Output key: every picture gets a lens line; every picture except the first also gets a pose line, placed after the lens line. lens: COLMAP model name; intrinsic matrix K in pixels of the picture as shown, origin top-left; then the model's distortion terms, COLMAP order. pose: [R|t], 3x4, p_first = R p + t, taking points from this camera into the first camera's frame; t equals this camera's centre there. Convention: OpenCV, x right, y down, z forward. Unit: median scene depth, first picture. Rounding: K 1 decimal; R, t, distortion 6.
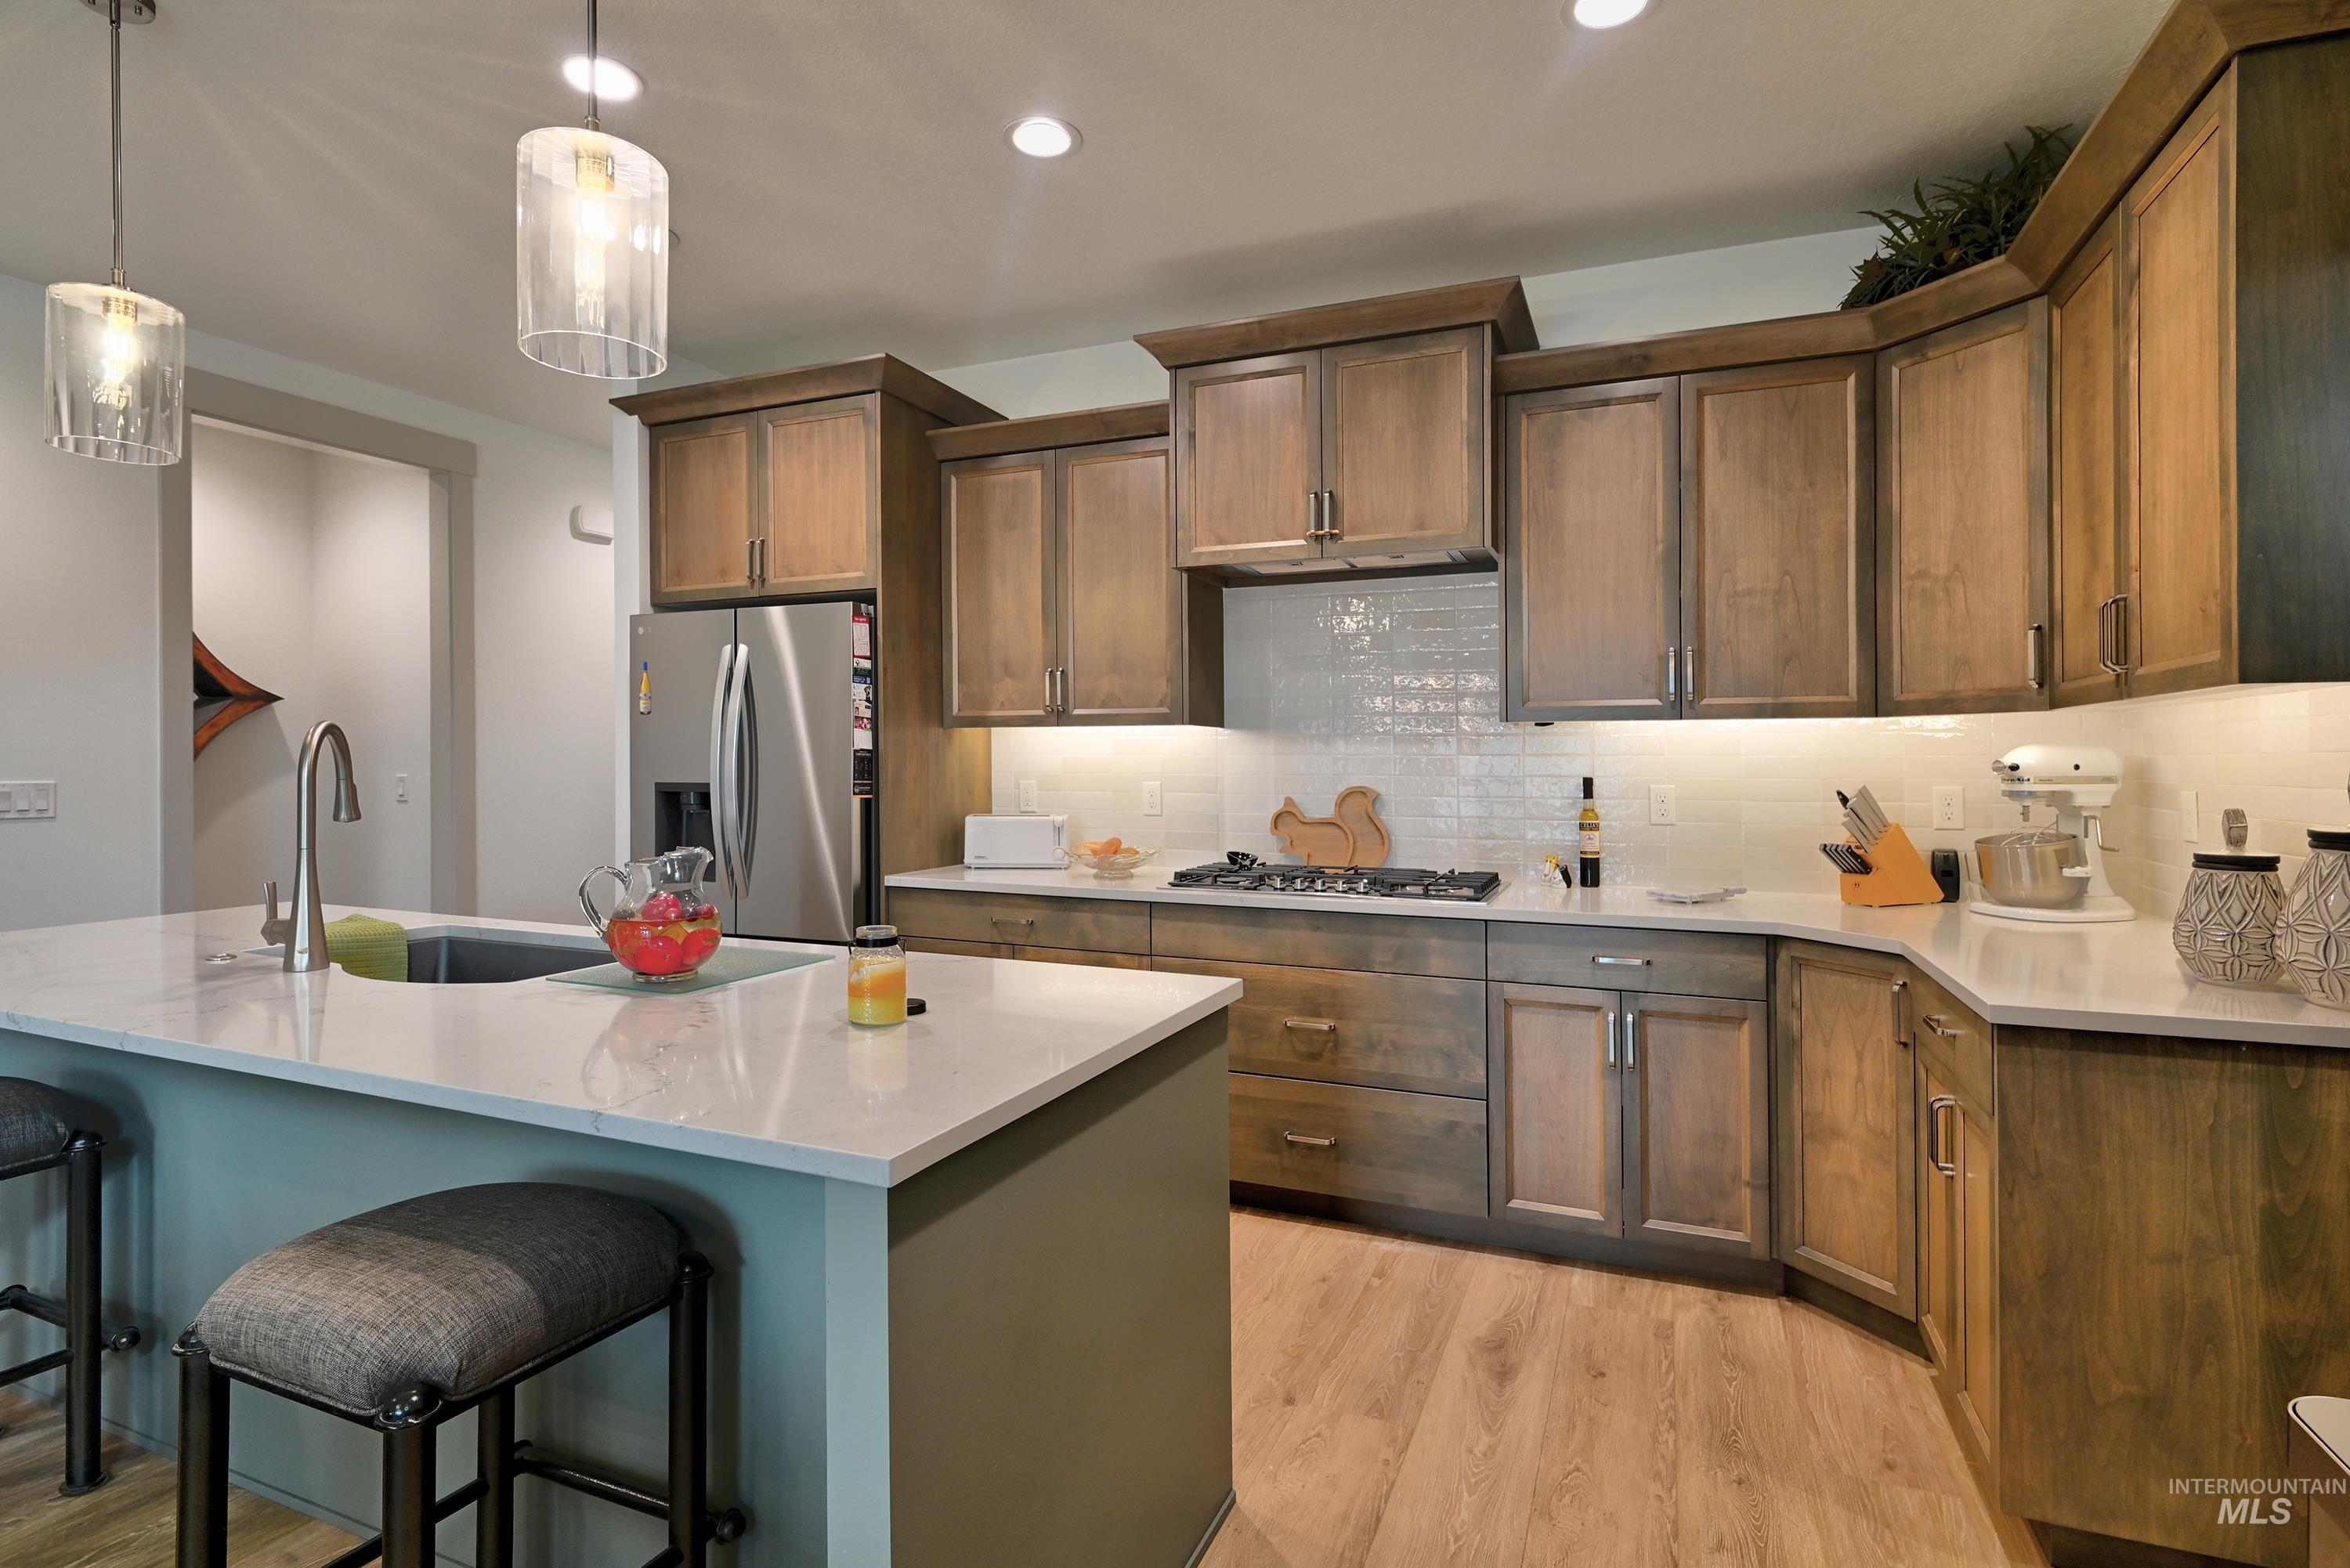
lens RADIAL K [[1149.0, 0, 1191.0], [0, 1149.0, 769.7], [0, 0, 1]] dist [0.000383, -0.008579]
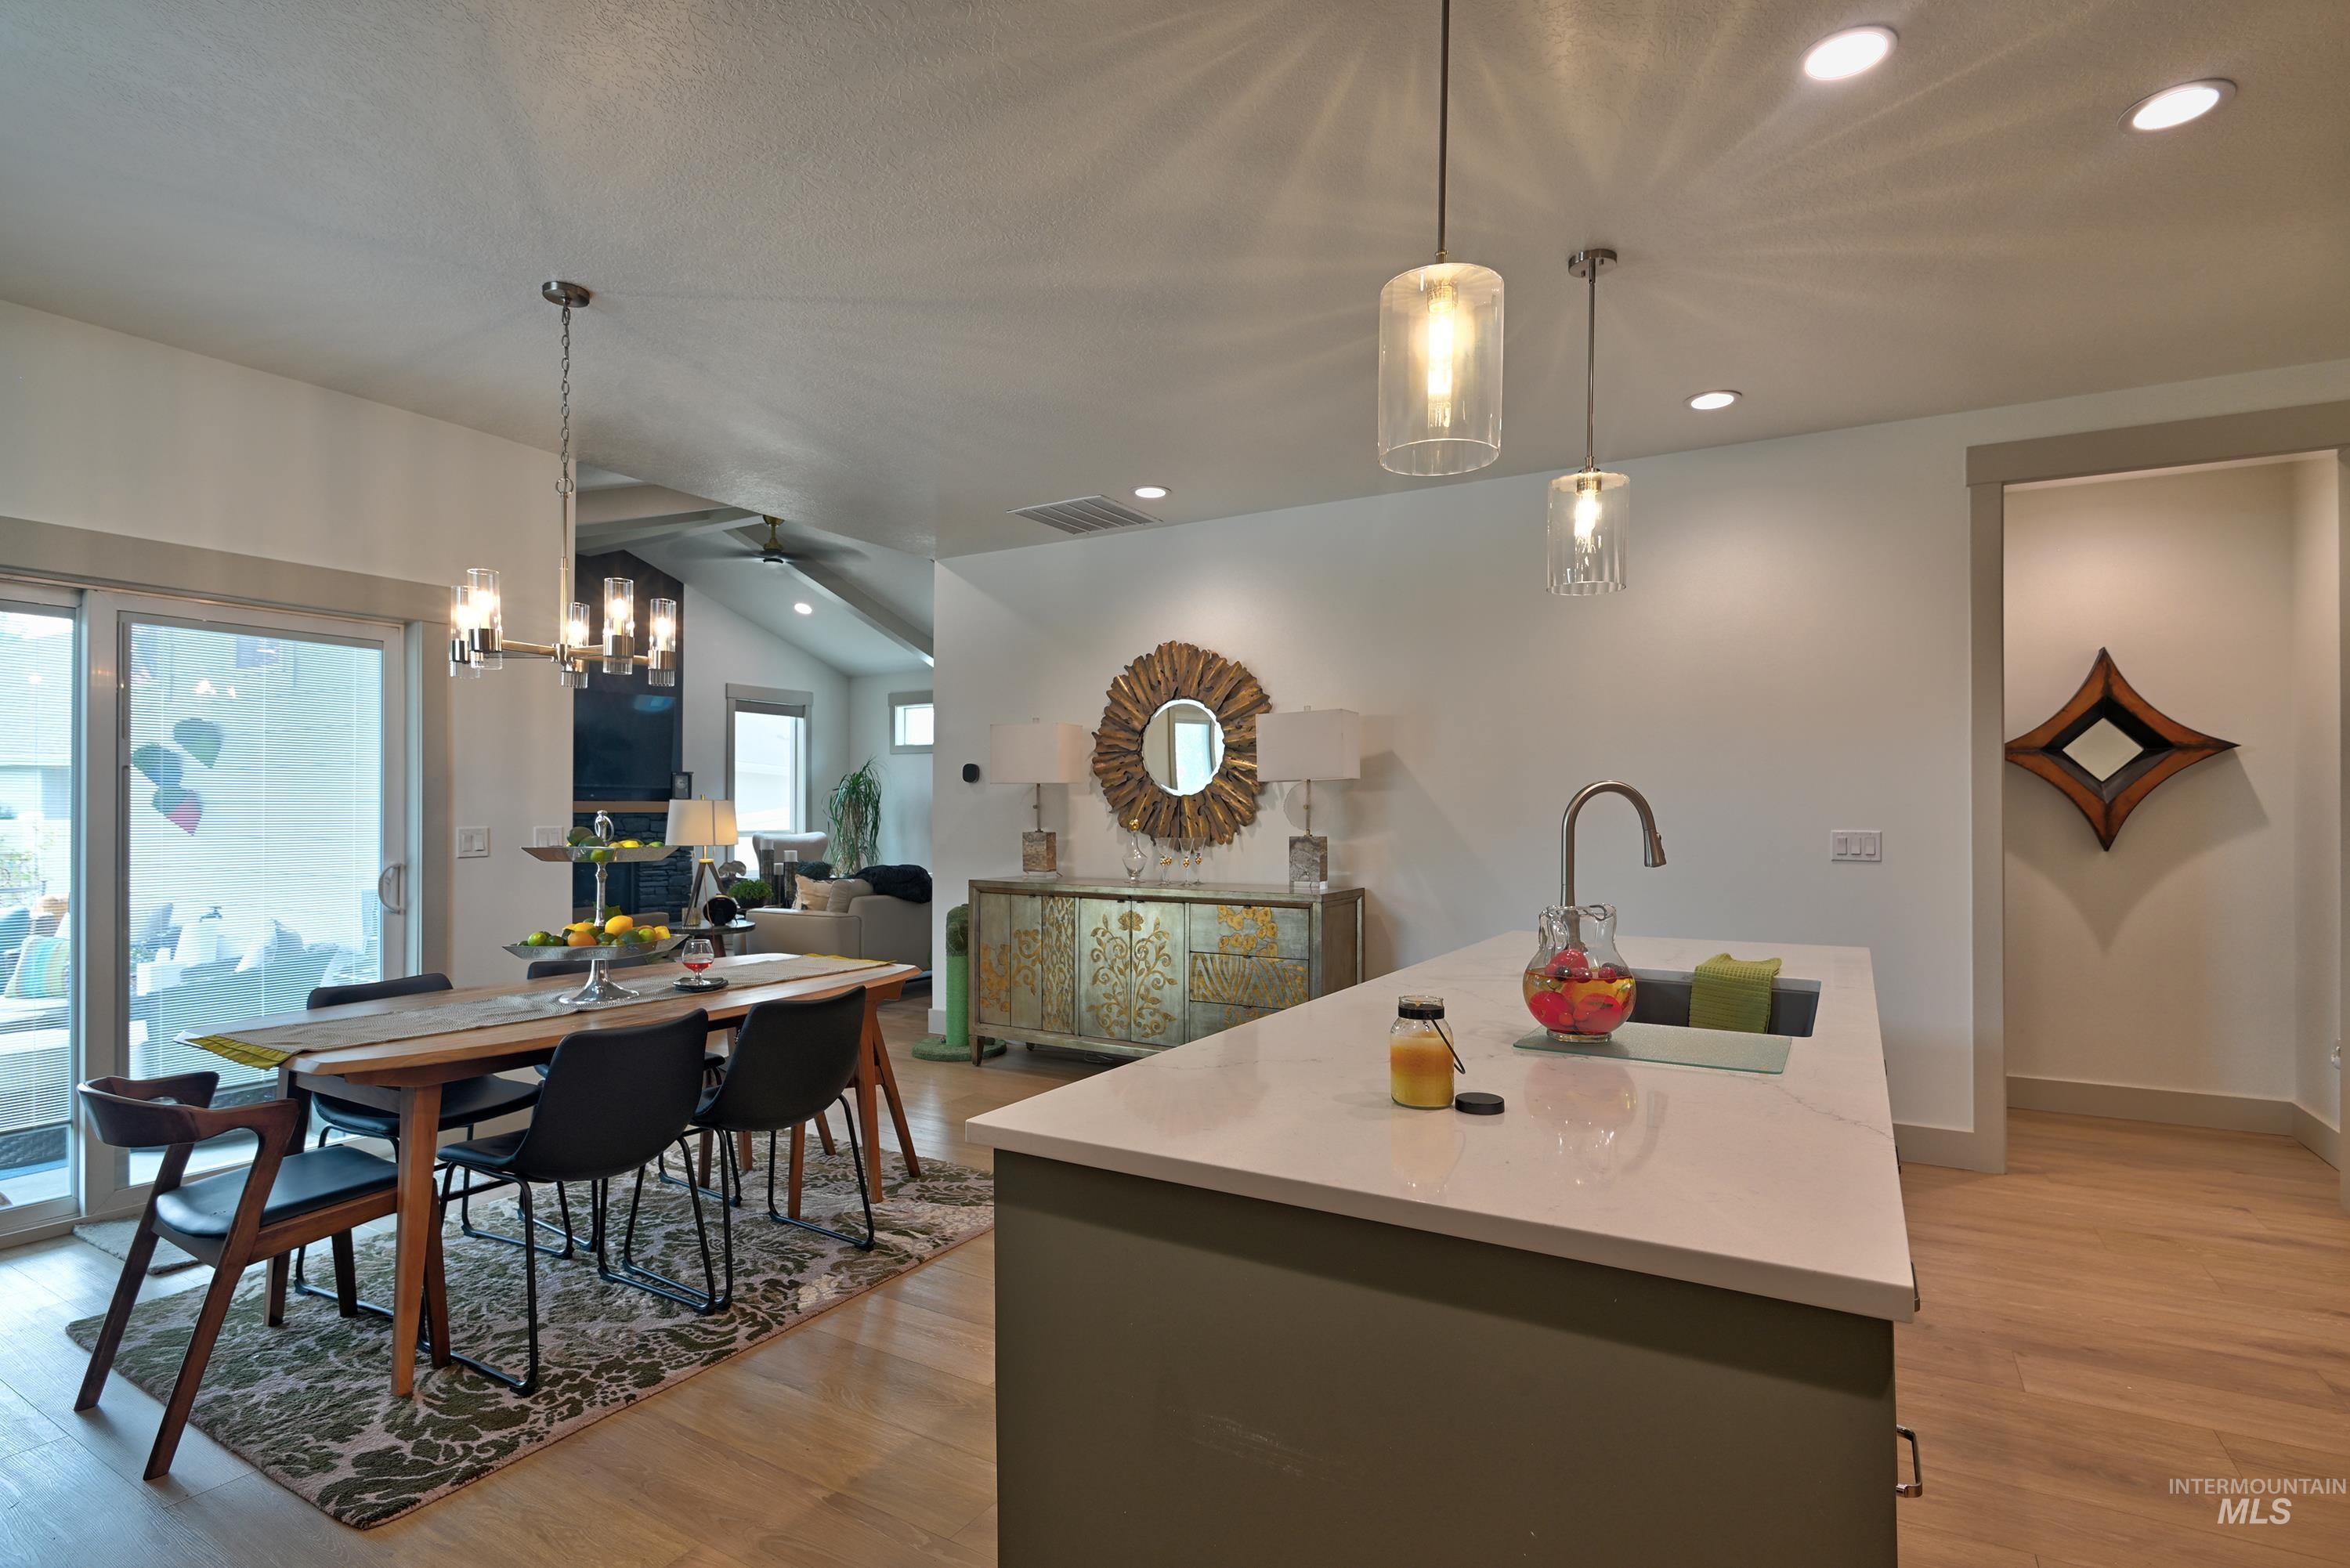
lens RADIAL K [[1149.0, 0, 1183.9], [0, 1149.0, 786.7], [0, 0, 1]] dist [0.000383, -0.008579]
pose [[-0.136761, -0.017479, -0.990450, 0.315390], [-0.011318, 0.999807, -0.016082, -0.008078], [0.990539, 0.009010, -0.136933, 0.447906]]
